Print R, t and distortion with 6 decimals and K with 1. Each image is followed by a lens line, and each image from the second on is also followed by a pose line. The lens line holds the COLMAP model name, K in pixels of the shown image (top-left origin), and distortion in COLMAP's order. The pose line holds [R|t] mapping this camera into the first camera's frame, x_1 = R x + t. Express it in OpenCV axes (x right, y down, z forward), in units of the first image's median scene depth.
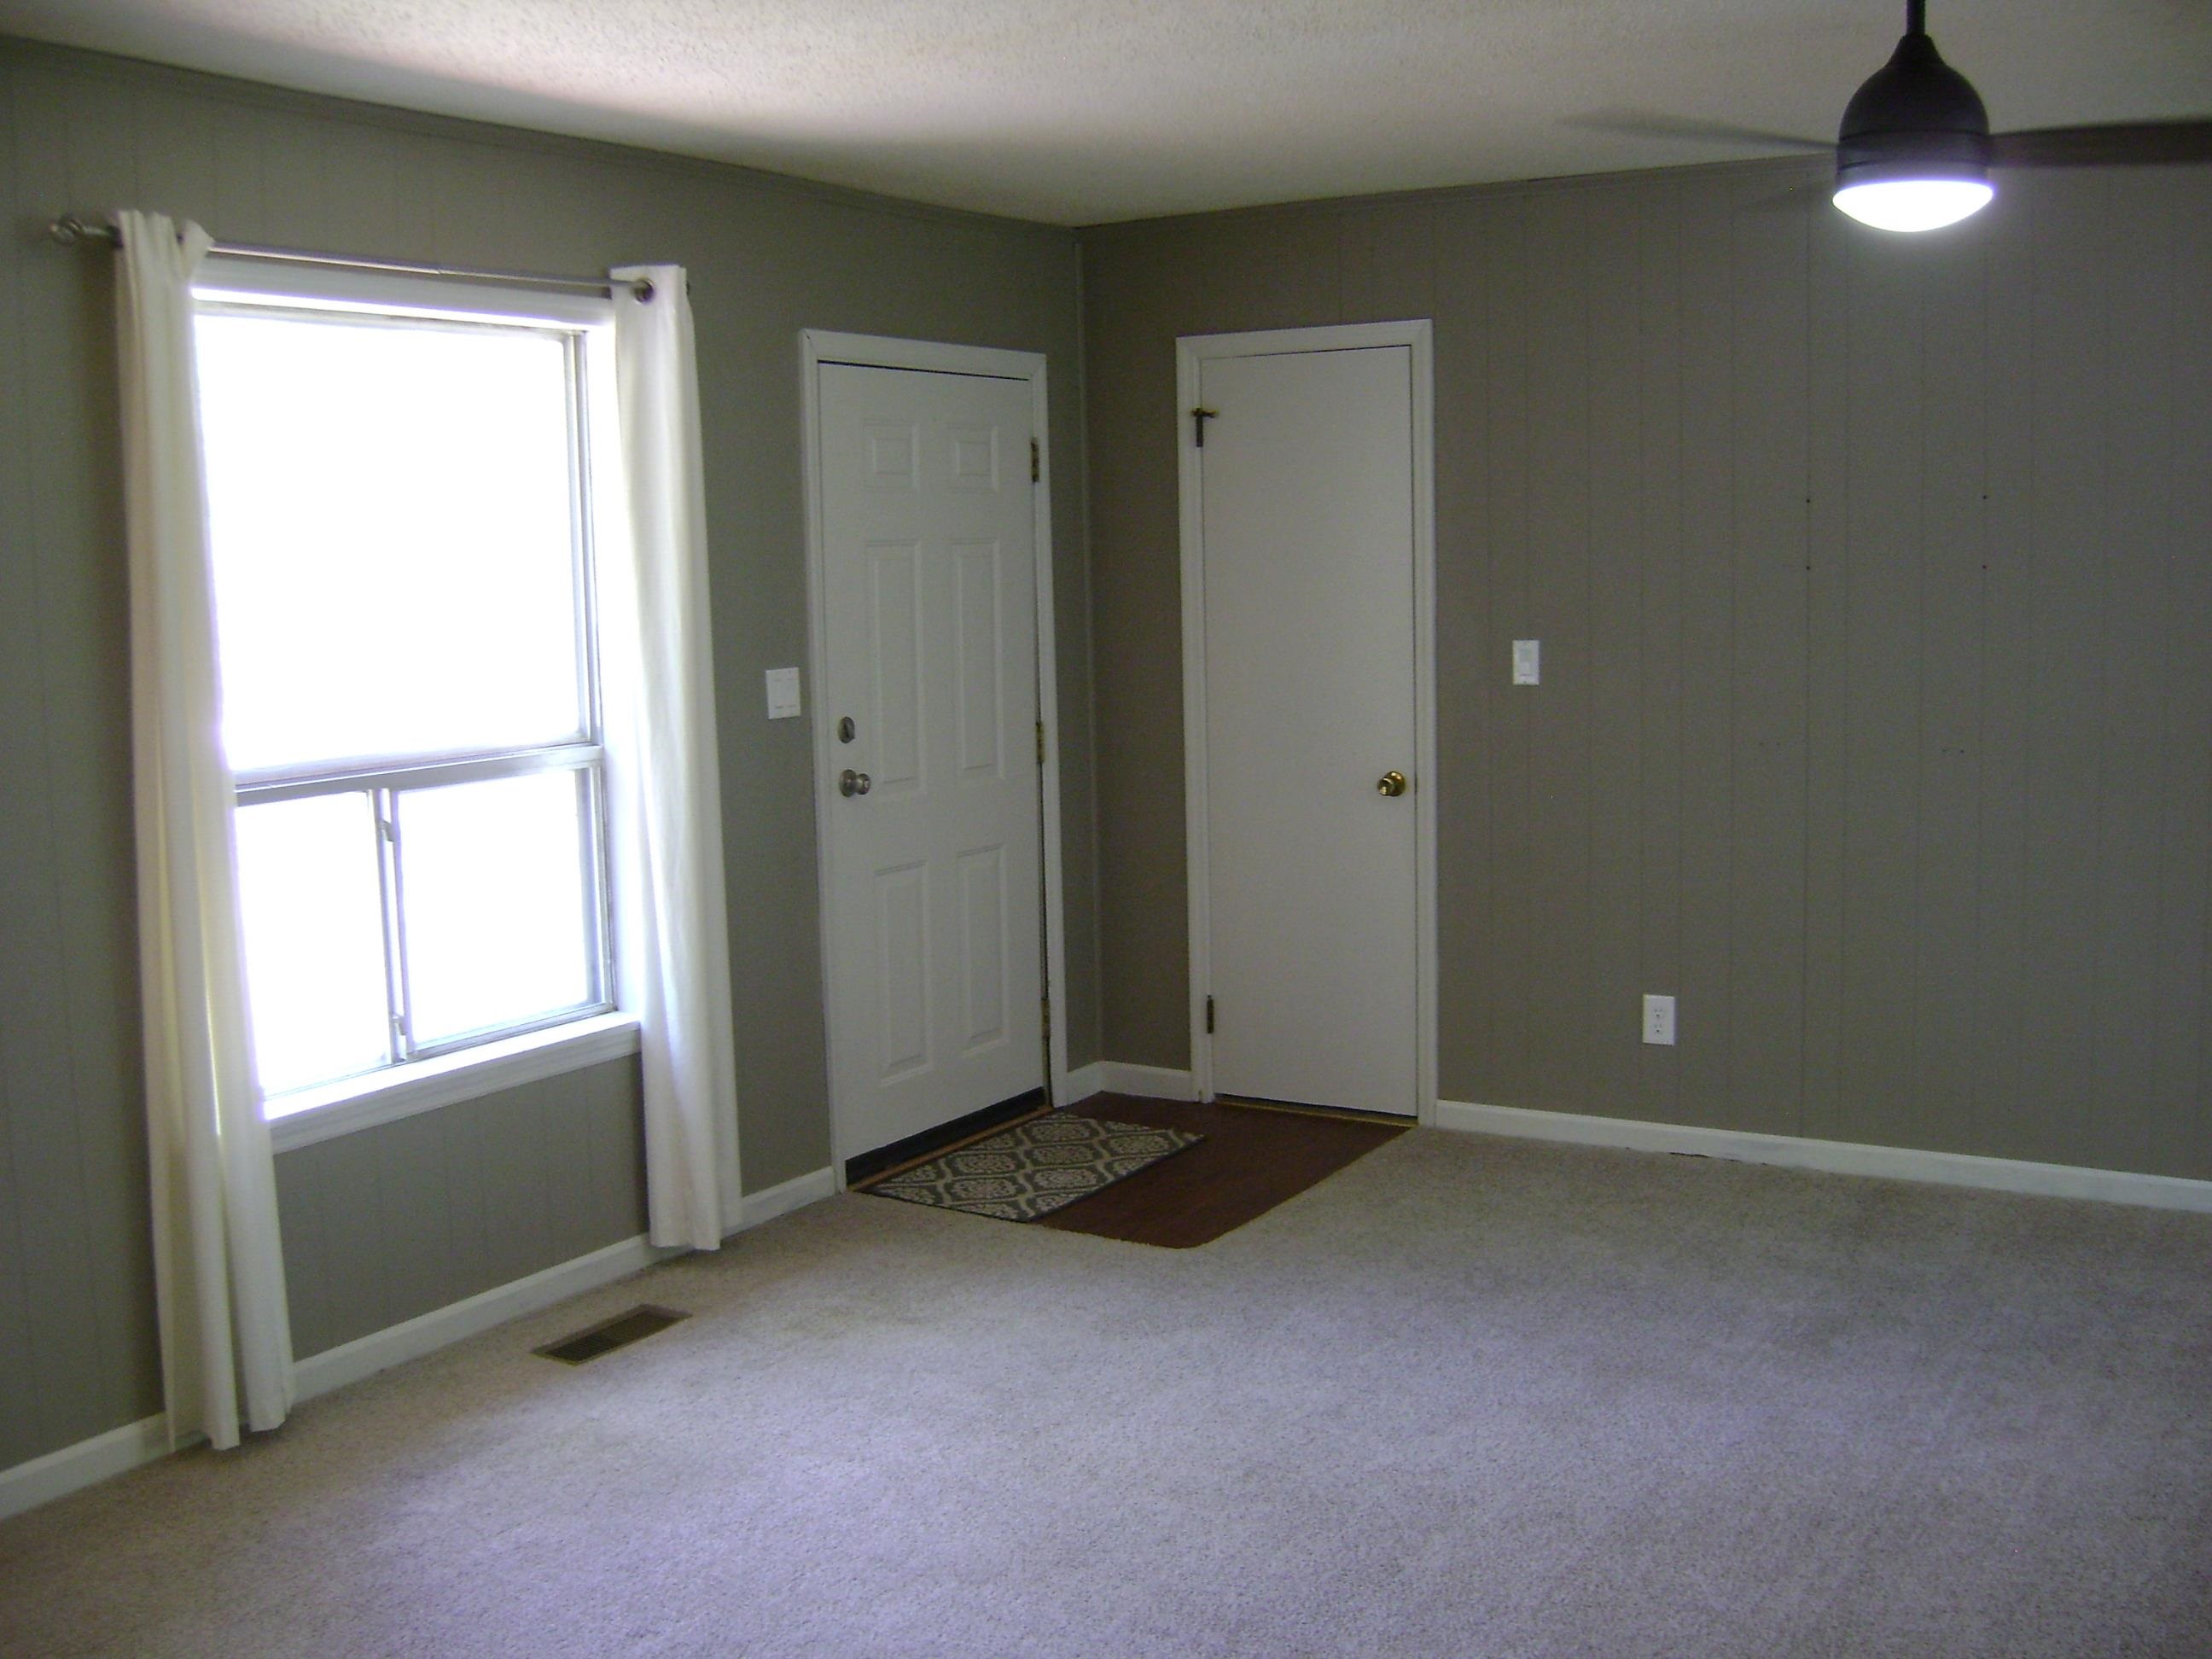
lens RADIAL K [[2281.9, 0, 1106.0], [0, 2281.9, 829.5], [0, 0, 1]] dist [-0.134696, 0.030677]
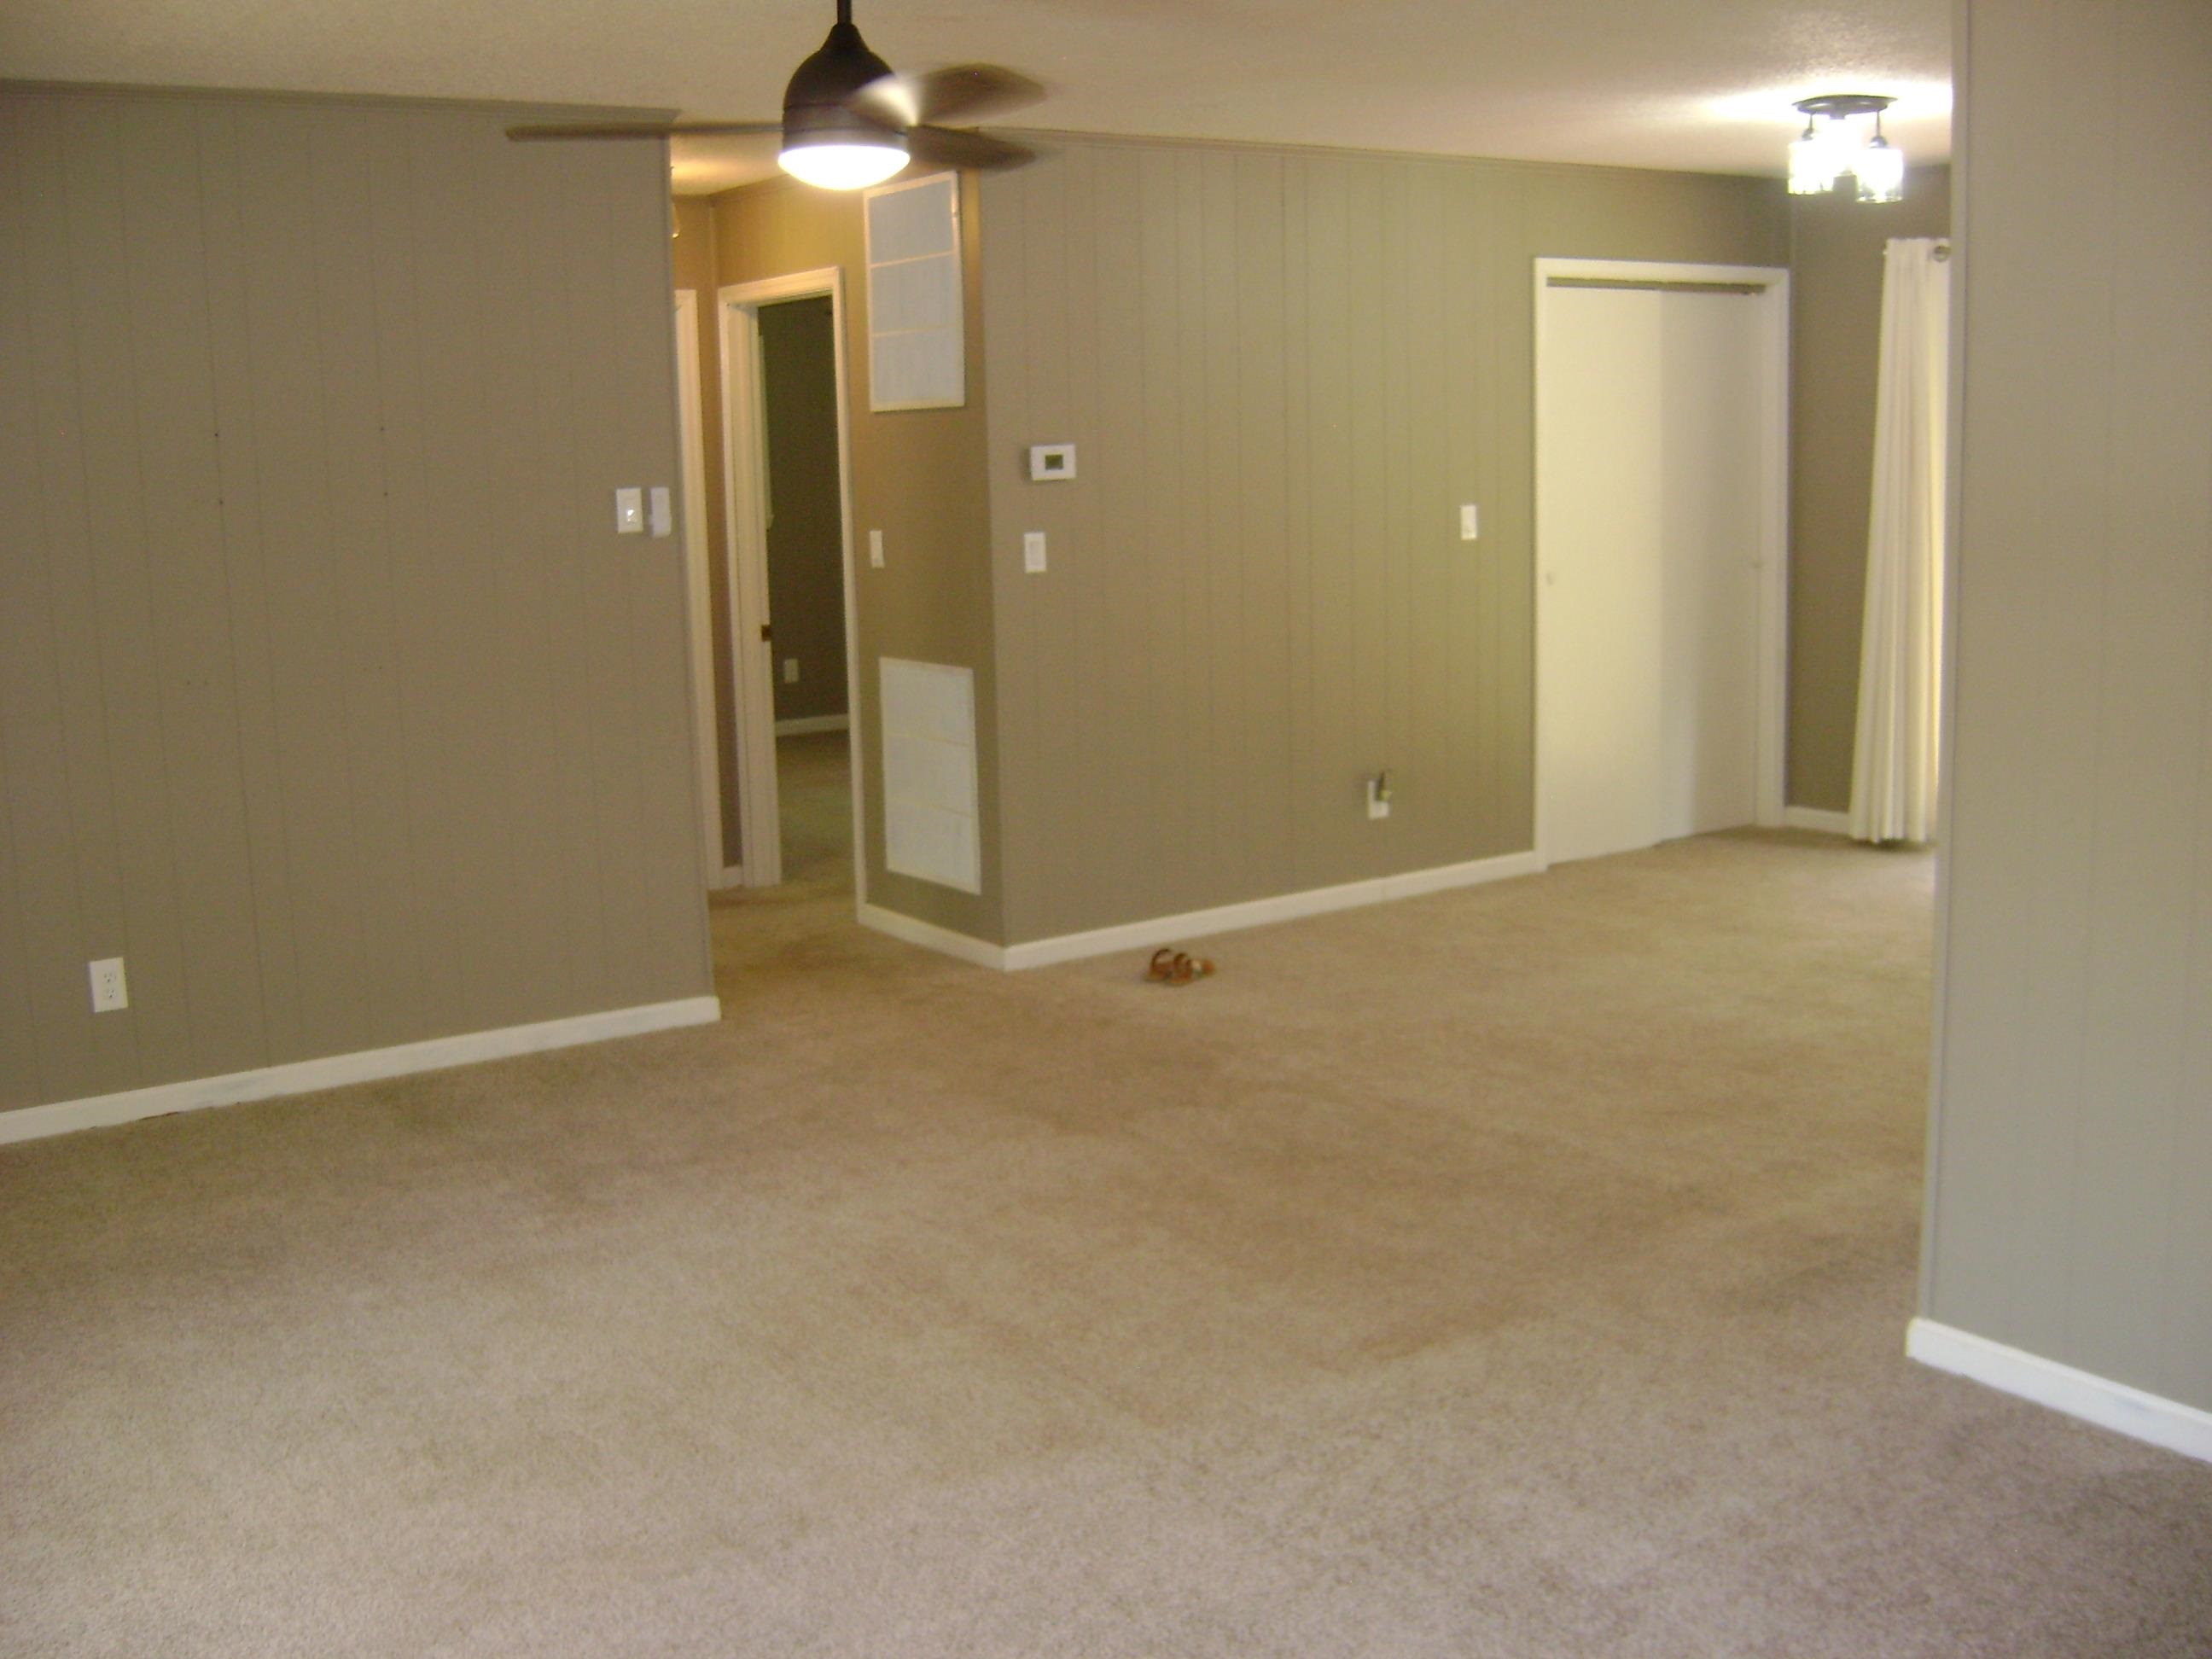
lens RADIAL K [[2281.9, 0, 1106.0], [0, 2281.9, 829.5], [0, 0, 1]] dist [-0.134696, 0.030677]
pose [[0.433145, -0.155733, 0.887769, -0.602394], [0.135552, 0.985013, 0.106655, -0.035696], [-0.891073, 0.074142, 0.447763, 0.309436]]
